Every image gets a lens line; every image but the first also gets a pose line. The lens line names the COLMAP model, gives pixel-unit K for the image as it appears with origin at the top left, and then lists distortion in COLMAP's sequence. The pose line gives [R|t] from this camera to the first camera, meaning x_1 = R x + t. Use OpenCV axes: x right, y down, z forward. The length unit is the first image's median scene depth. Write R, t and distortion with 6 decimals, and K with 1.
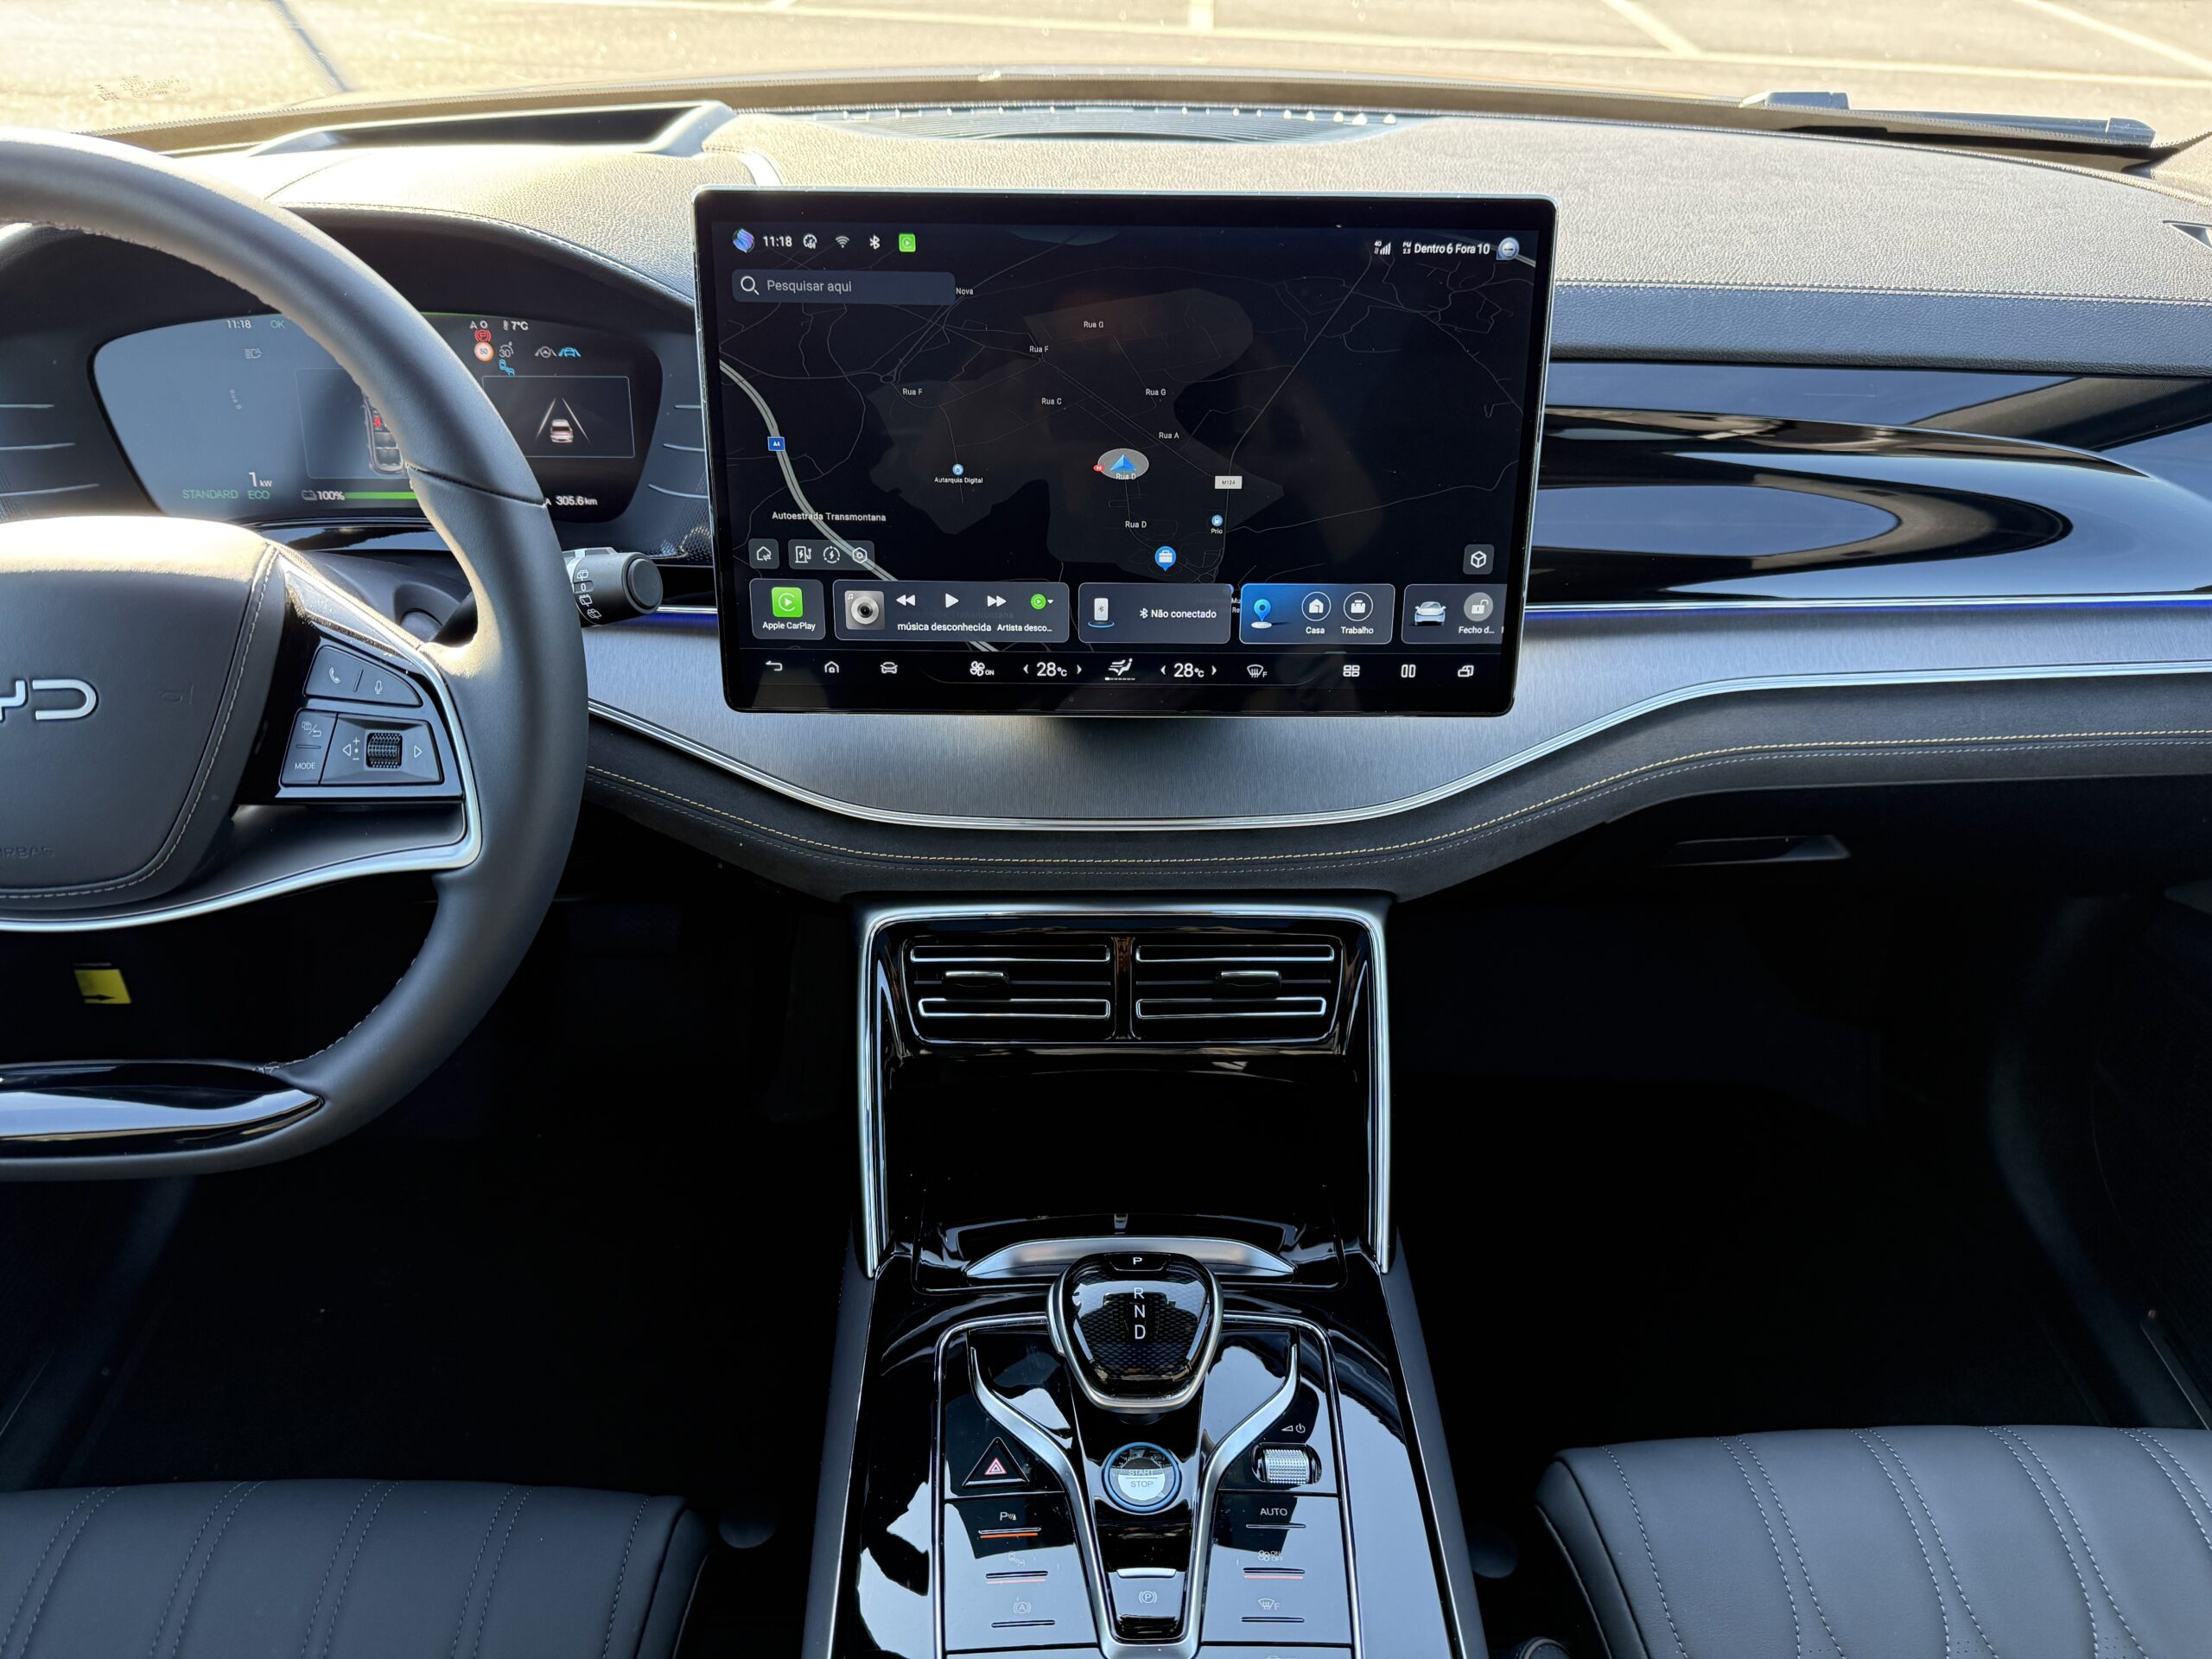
lens RADIAL K [[1587.2, 0, 1102.6], [0, 1587.2, 836.9], [0, 0, 1]] dist [0.020943, -0.049743]
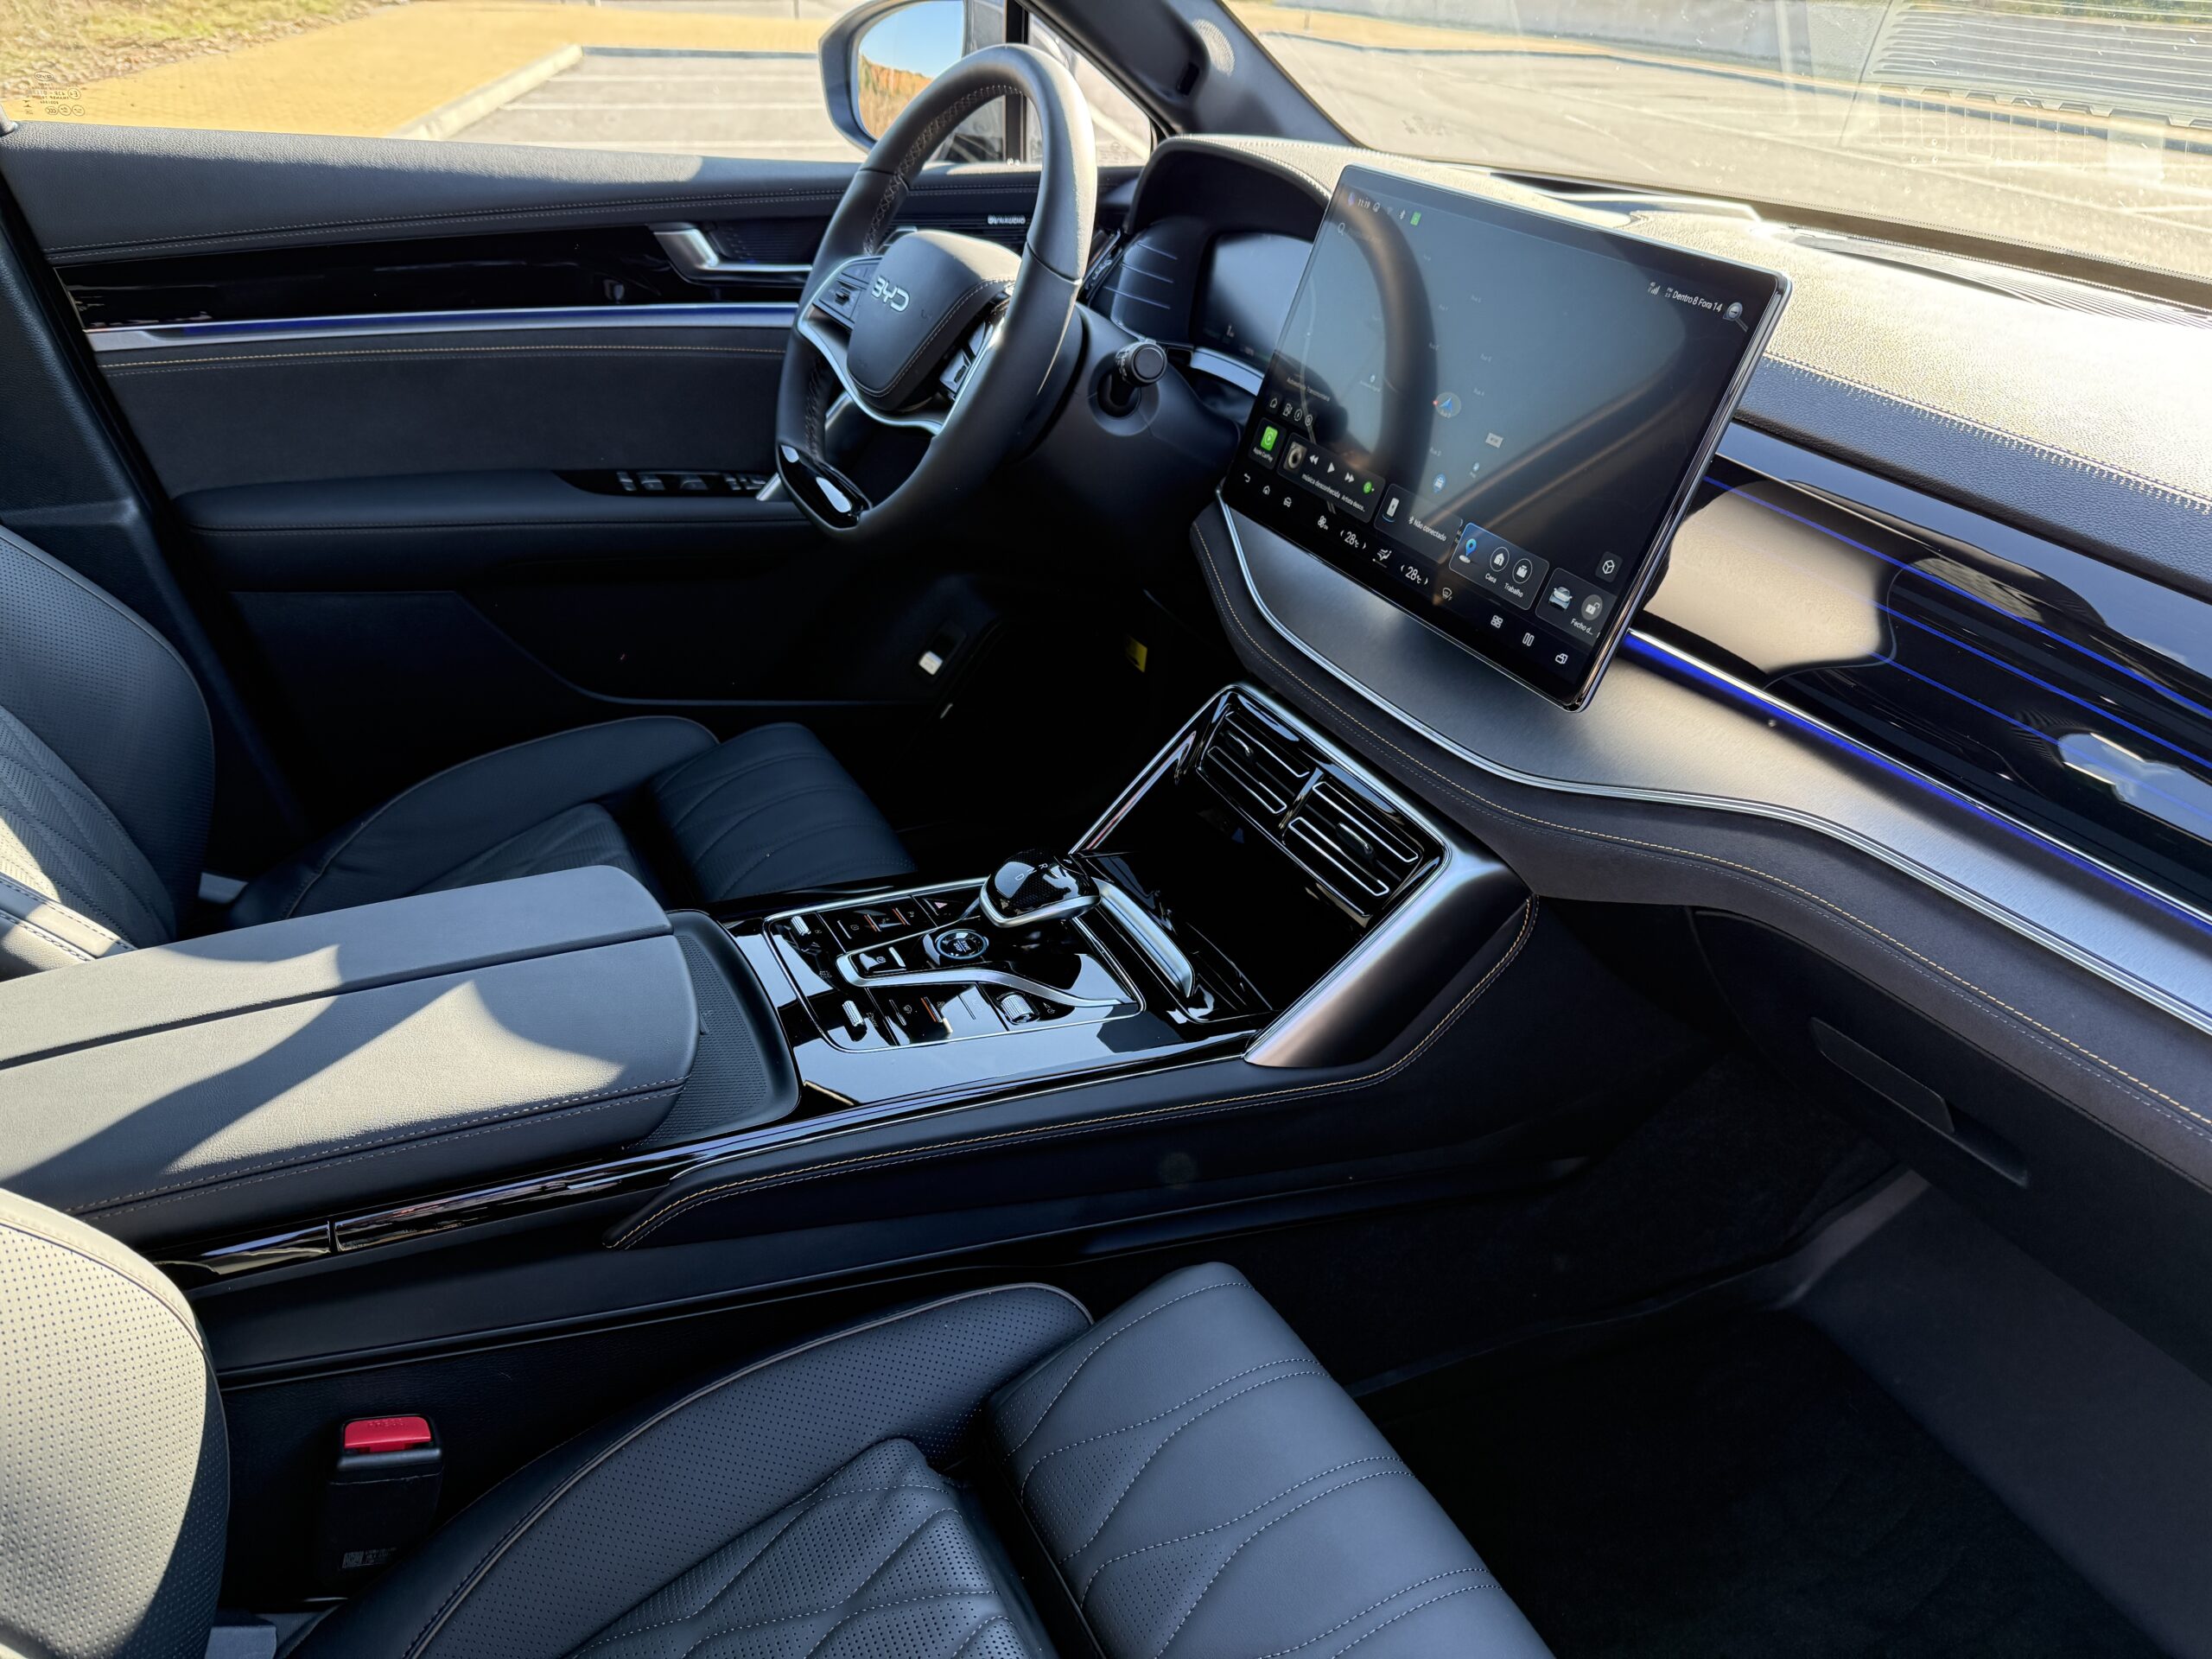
lens RADIAL K [[1587.2, 0, 1102.6], [0, 1587.2, 836.9], [0, 0, 1]] dist [0.020943, -0.049743]
pose [[0.467287, 0.467444, -0.750426, 0.986526], [-0.557918, 0.814355, 0.159853, 0.000834], [0.685836, 0.343978, 0.641333, 0.095753]]
